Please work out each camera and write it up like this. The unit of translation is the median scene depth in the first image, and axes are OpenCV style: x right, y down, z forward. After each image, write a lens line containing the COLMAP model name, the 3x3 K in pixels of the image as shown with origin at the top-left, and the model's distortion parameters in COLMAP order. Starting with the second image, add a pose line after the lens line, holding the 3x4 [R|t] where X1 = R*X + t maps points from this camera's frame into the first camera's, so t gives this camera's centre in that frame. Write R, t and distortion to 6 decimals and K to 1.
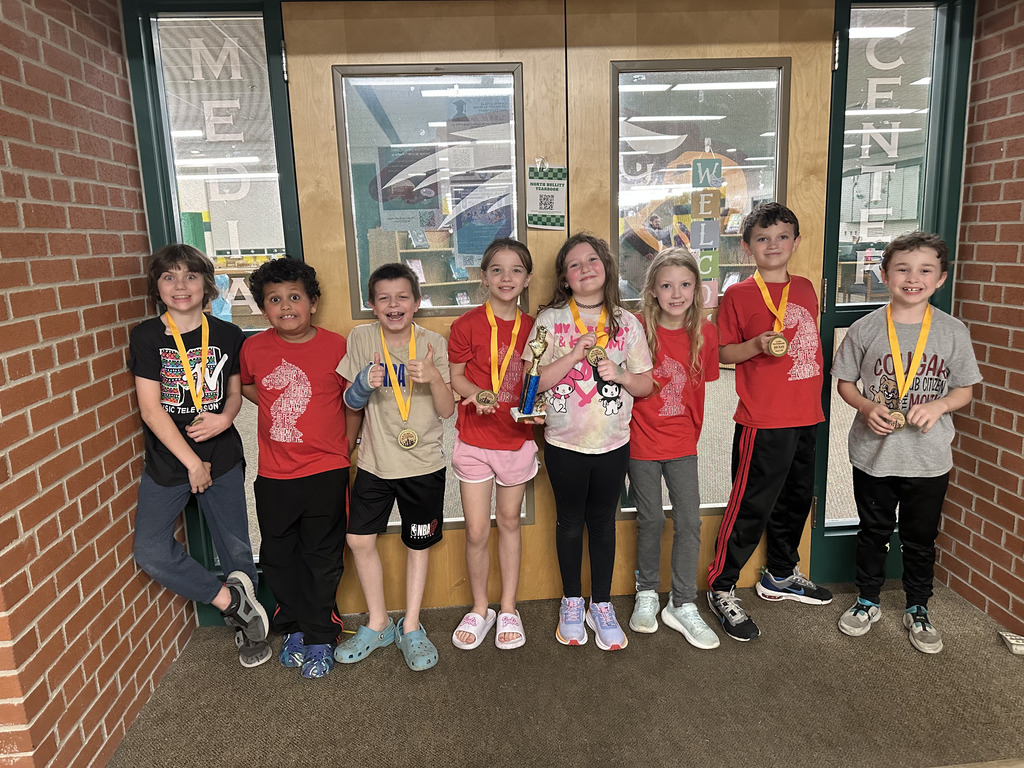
lens RADIAL K [[718.0, 0, 510.9], [0, 718.0, 383.7], [0, 0, 1]] dist [0.023890, -0.006908]
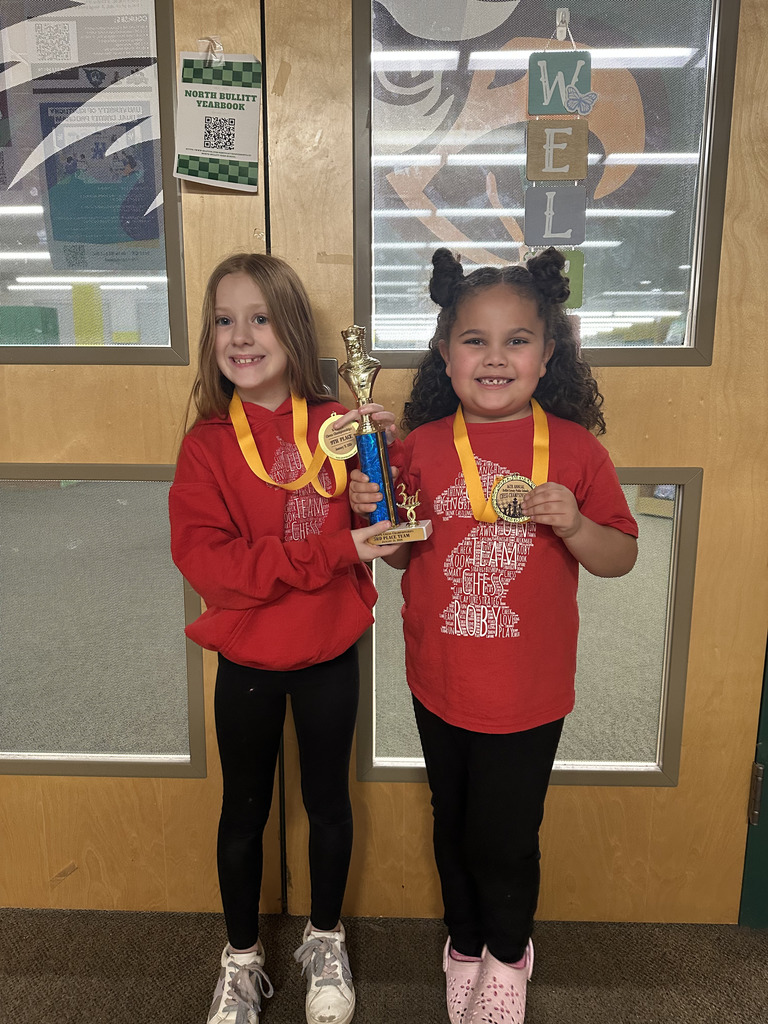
lens RADIAL K [[718.0, 0, 385.2], [0, 718.0, 510.8], [0, 0, 1]] dist [0.023890, -0.006908]
pose [[0.993404, 0.042379, -0.106550, 0.226365], [-0.045643, 0.998554, -0.028386, 0.015464], [0.105193, 0.033062, 0.993902, 0.527244]]
